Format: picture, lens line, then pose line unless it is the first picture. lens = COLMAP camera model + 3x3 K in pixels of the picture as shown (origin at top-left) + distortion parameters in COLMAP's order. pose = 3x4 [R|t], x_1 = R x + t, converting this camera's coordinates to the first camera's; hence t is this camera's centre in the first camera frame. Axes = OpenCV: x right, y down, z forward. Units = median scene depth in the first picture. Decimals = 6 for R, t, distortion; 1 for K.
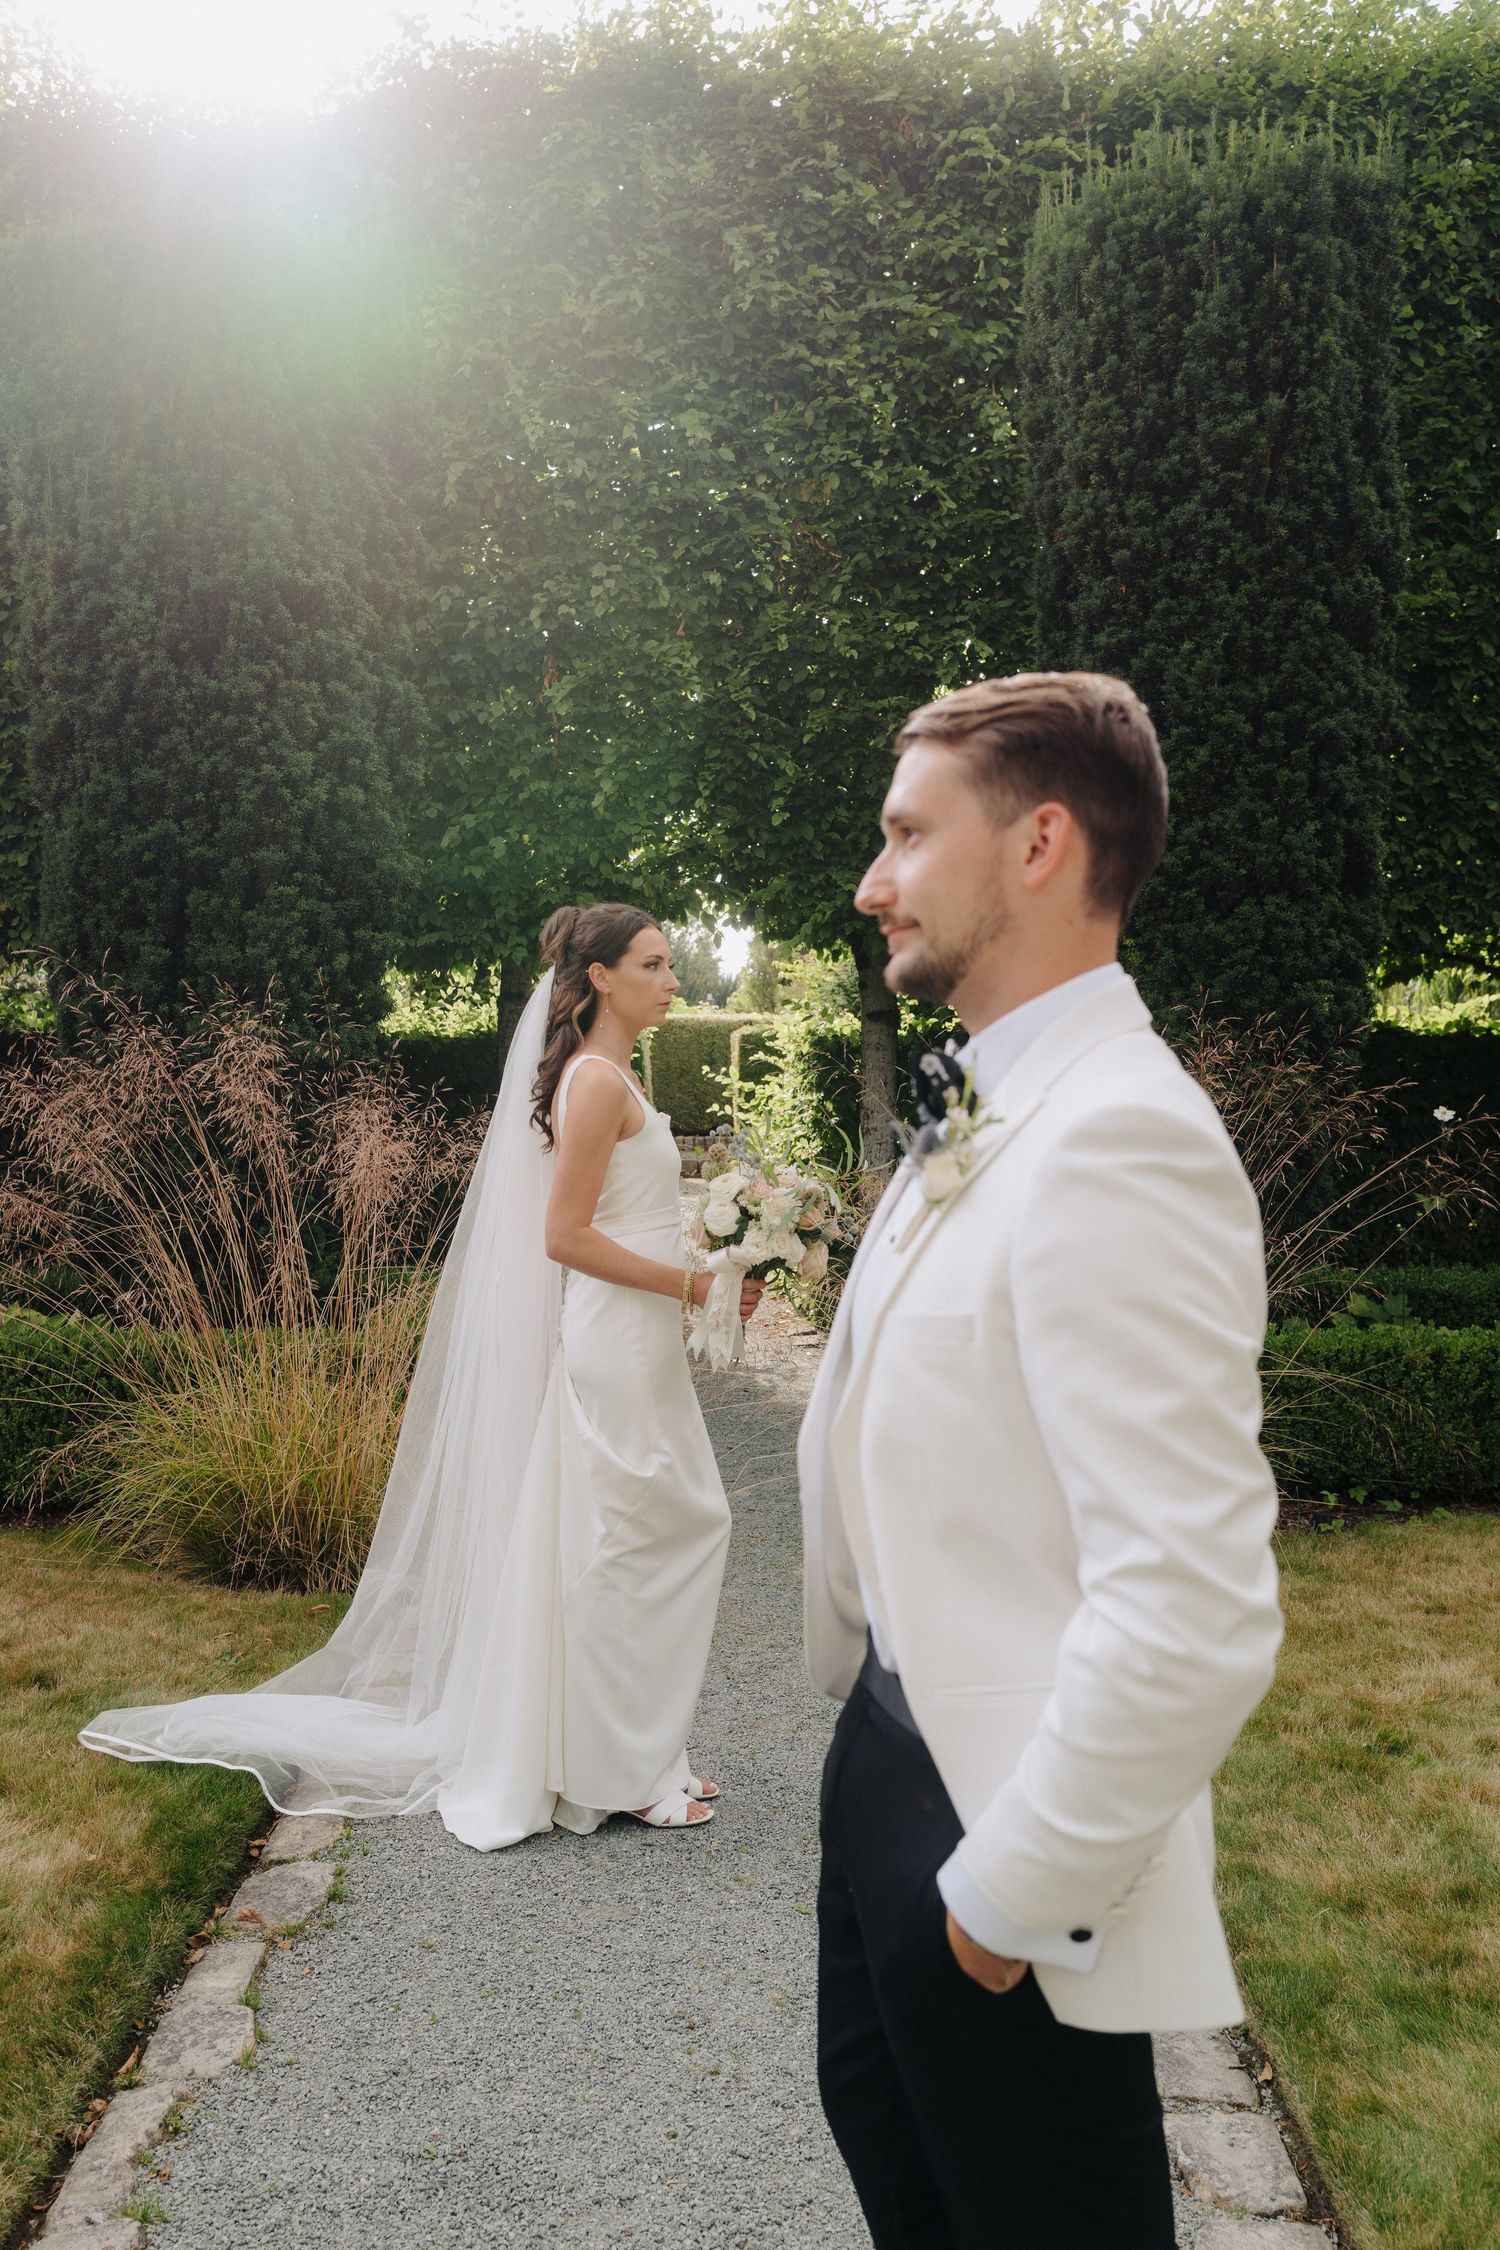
lens RADIAL K [[1964.6, 0, 668.5], [0, 1964.6, 1125.8], [0, 0, 1]] dist [-0.043378, 0.060822]
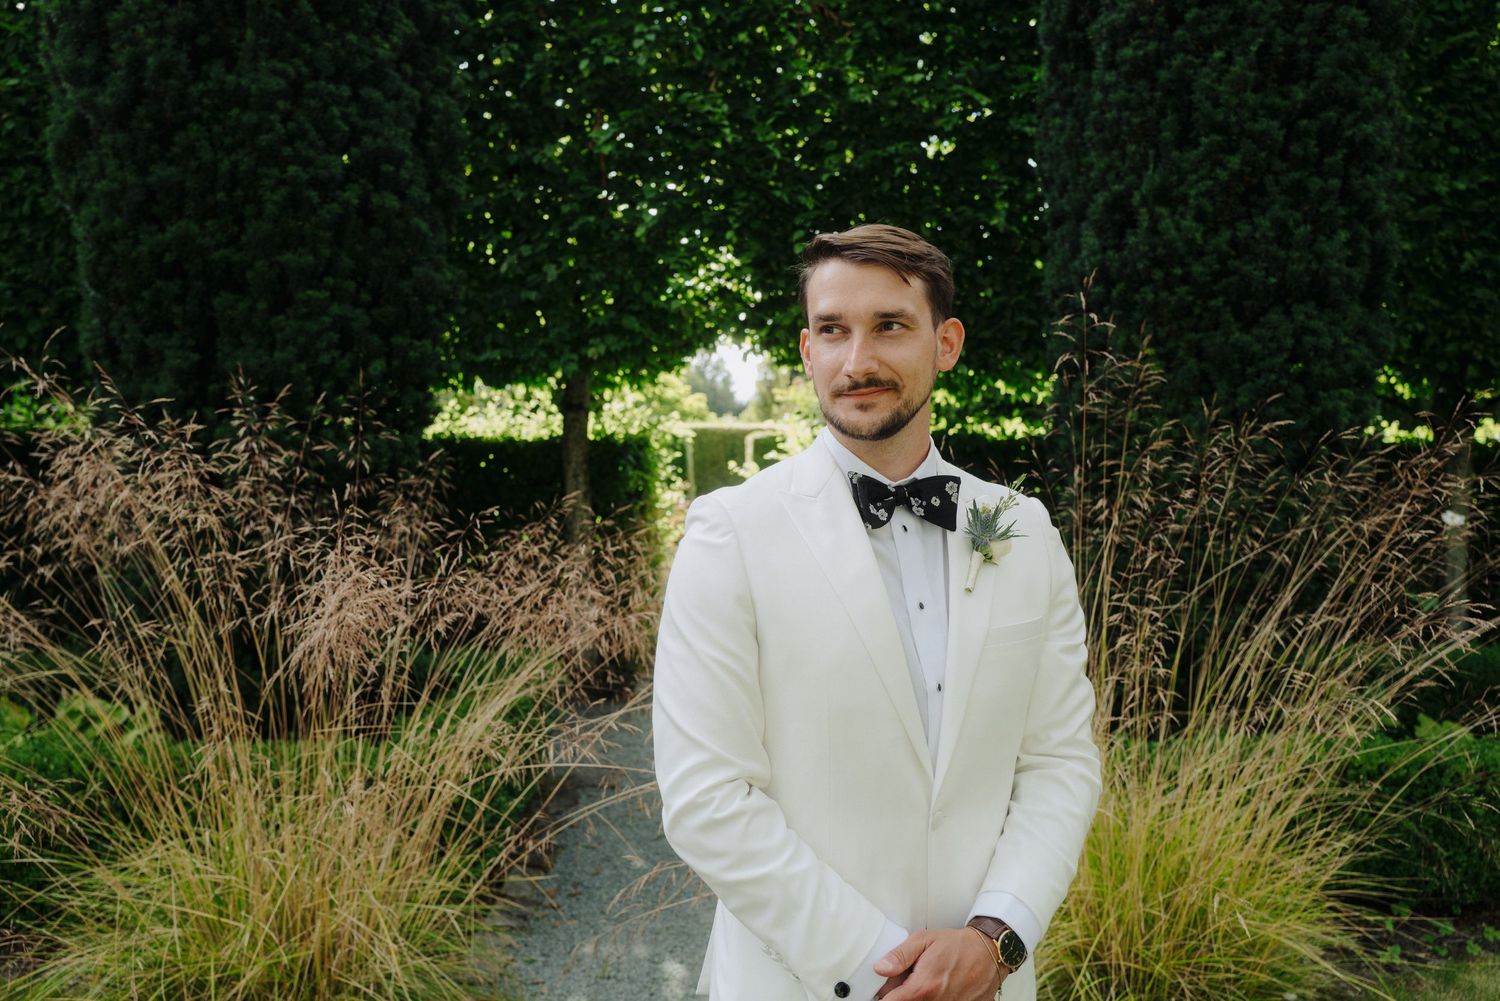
lens RADIAL K [[1171.5, 0, 754.5], [0, 1171.5, 502.9], [0, 0, 1]] dist [-0.046288, 0.068268]
pose [[0.999122, 0.000790, 0.041898, 0.002906], [-0.001215, 0.999948, 0.010124, -0.020712], [-0.041888, -0.010166, 0.999071, 0.399585]]
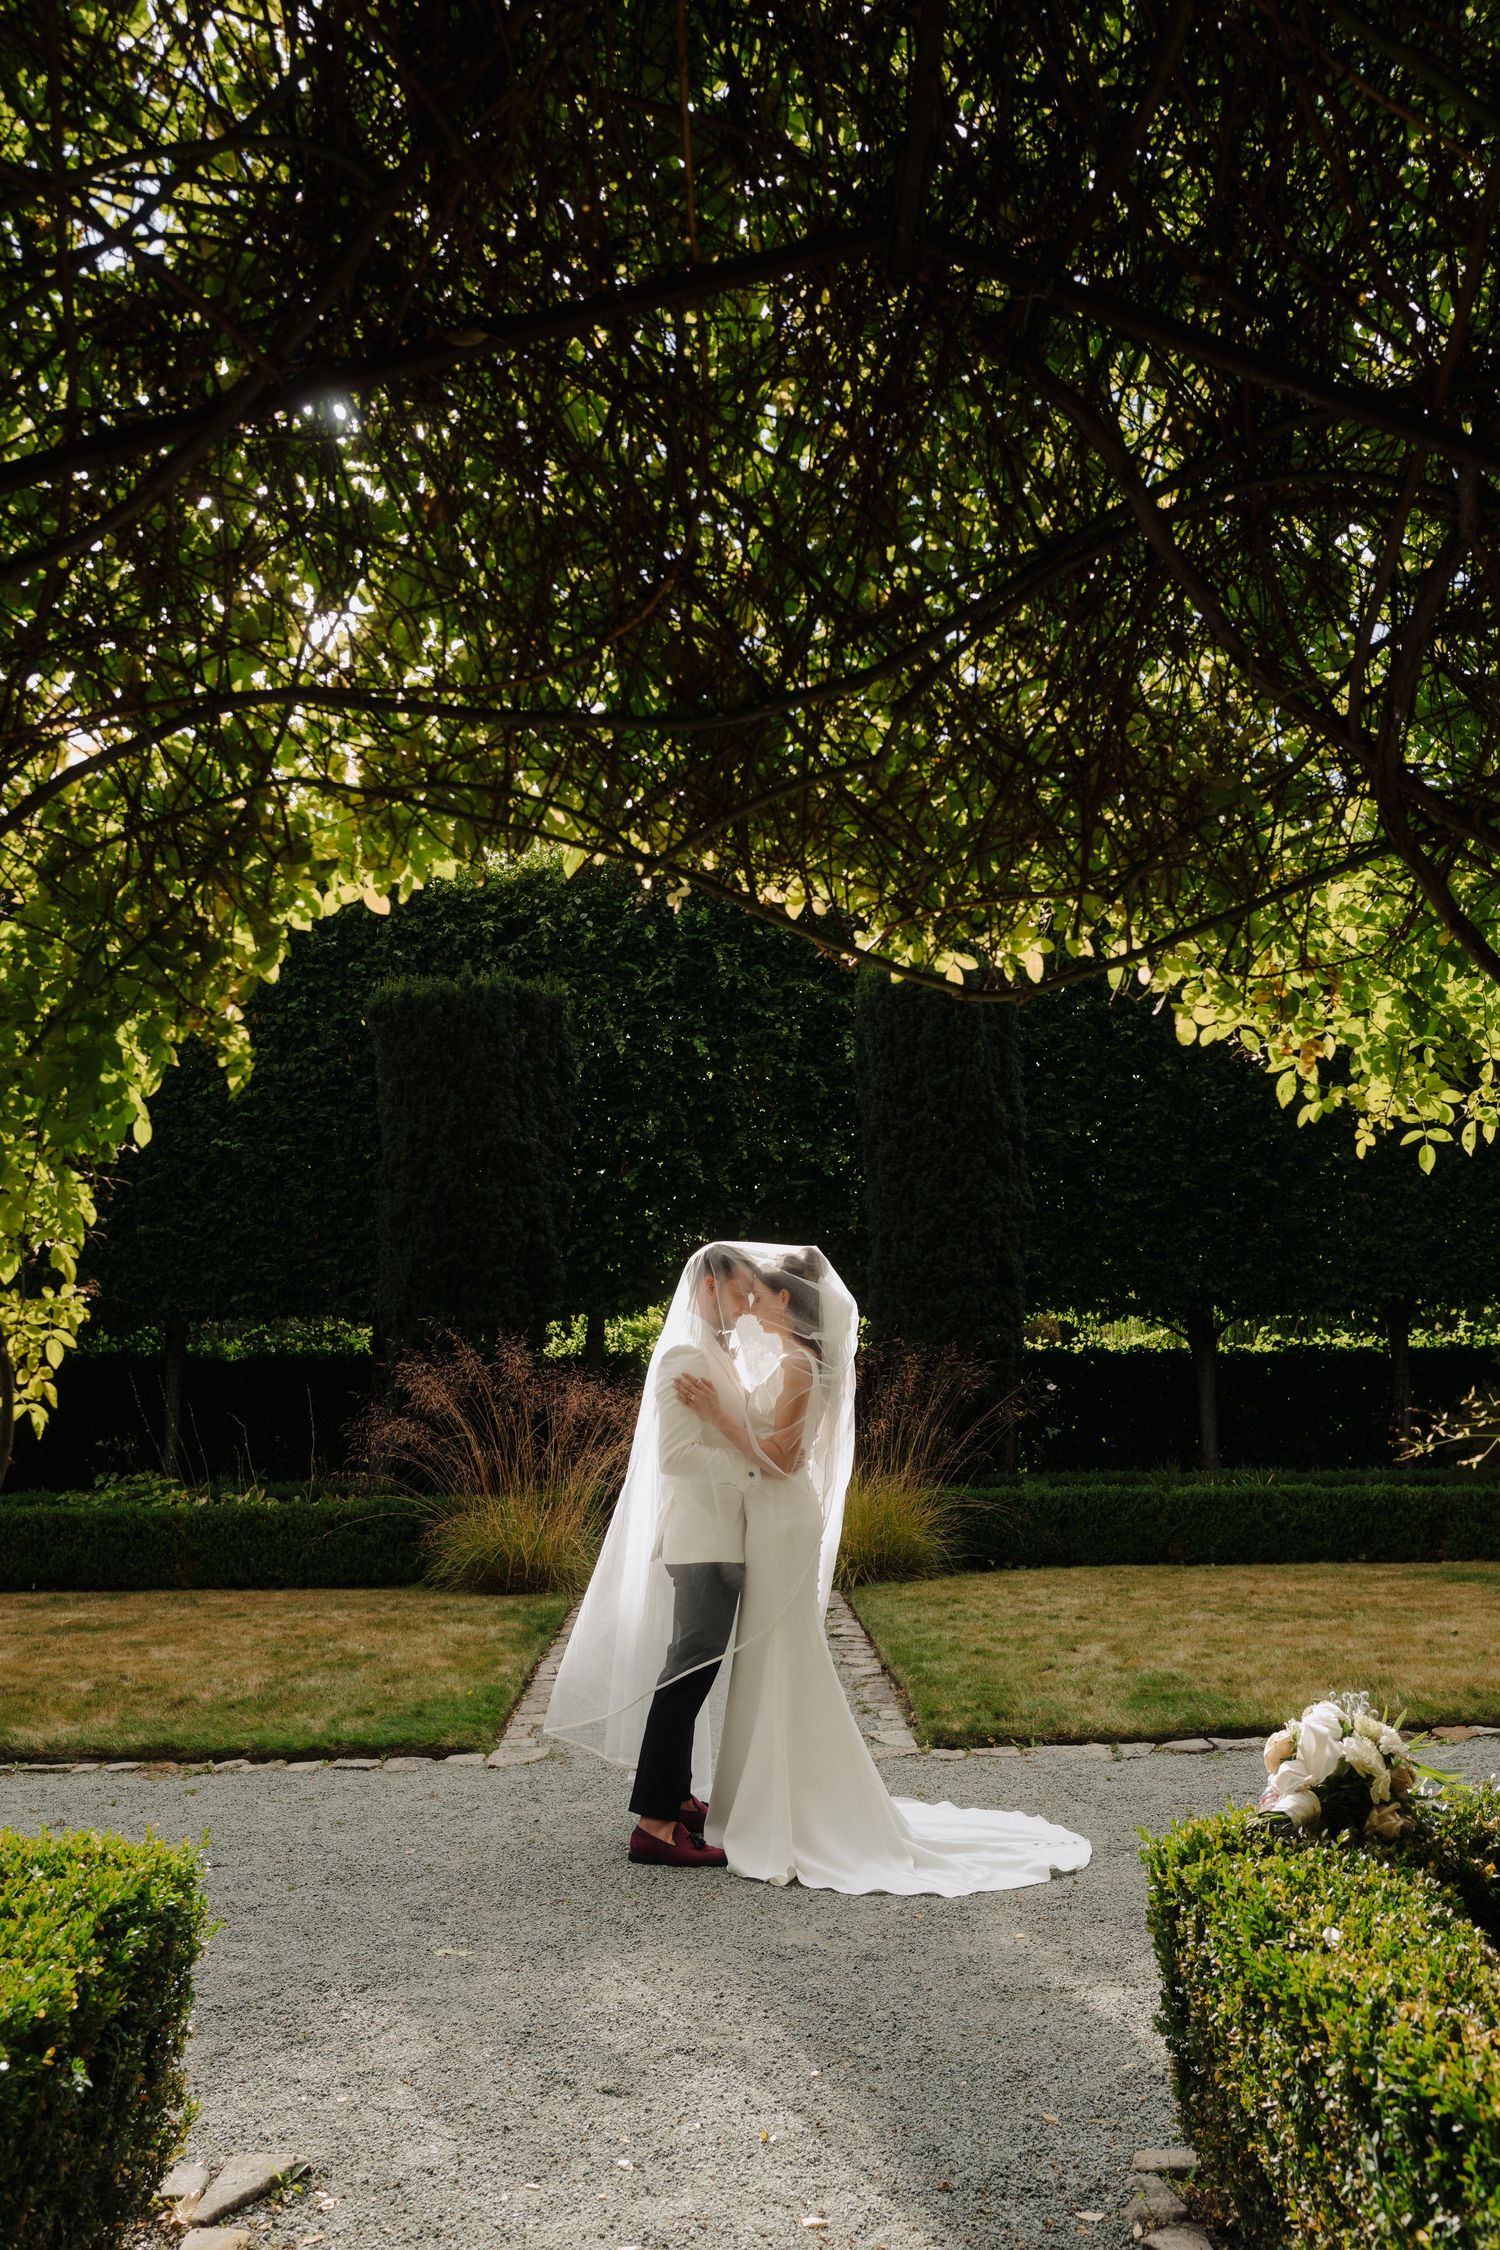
lens RADIAL K [[1757.3, 0, 770.3], [0, 1757.3, 1121.3], [0, 0, 1]] dist [-0.046288, 0.068268]
pose [[0.997922, 0.002215, 0.064394, -0.036403], [0.009693, 0.982874, -0.184023, 0.058447], [-0.063699, 0.184265, 0.980810, -0.911595]]
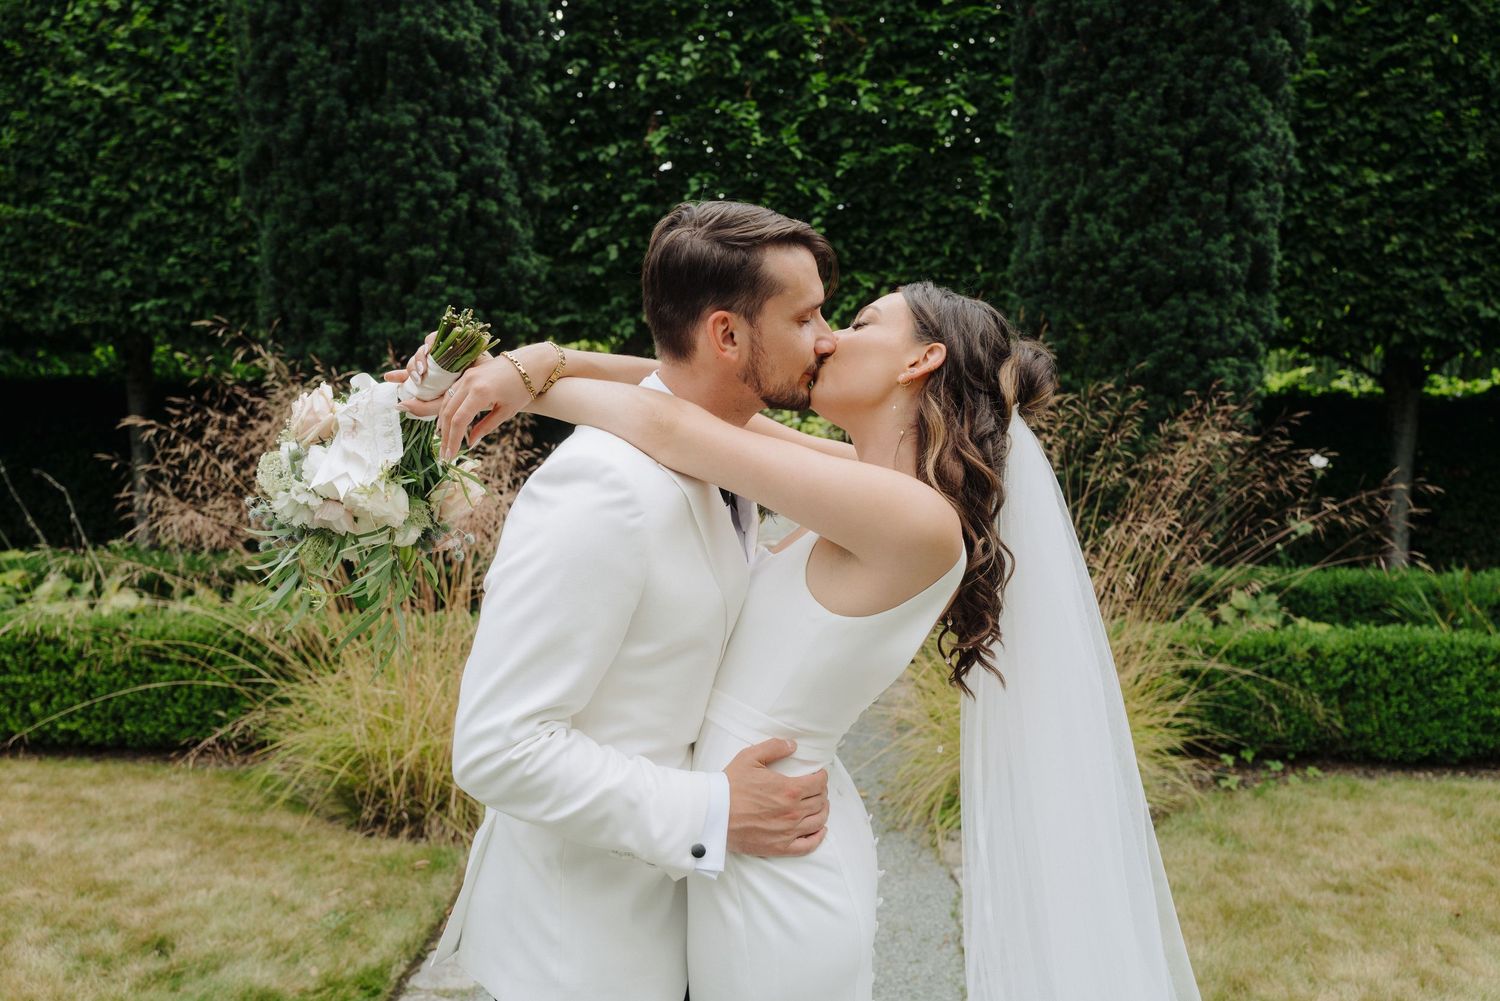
lens RADIAL K [[1171.5, 0, 751.6], [0, 1171.5, 505.1], [0, 0, 1]] dist [-0.046288, 0.068268]
pose [[0.999877, 0.013060, -0.008657, 0.024551], [-0.012536, 0.998240, 0.057964, -0.017438], [0.009399, -0.057849, 0.998281, 0.215766]]
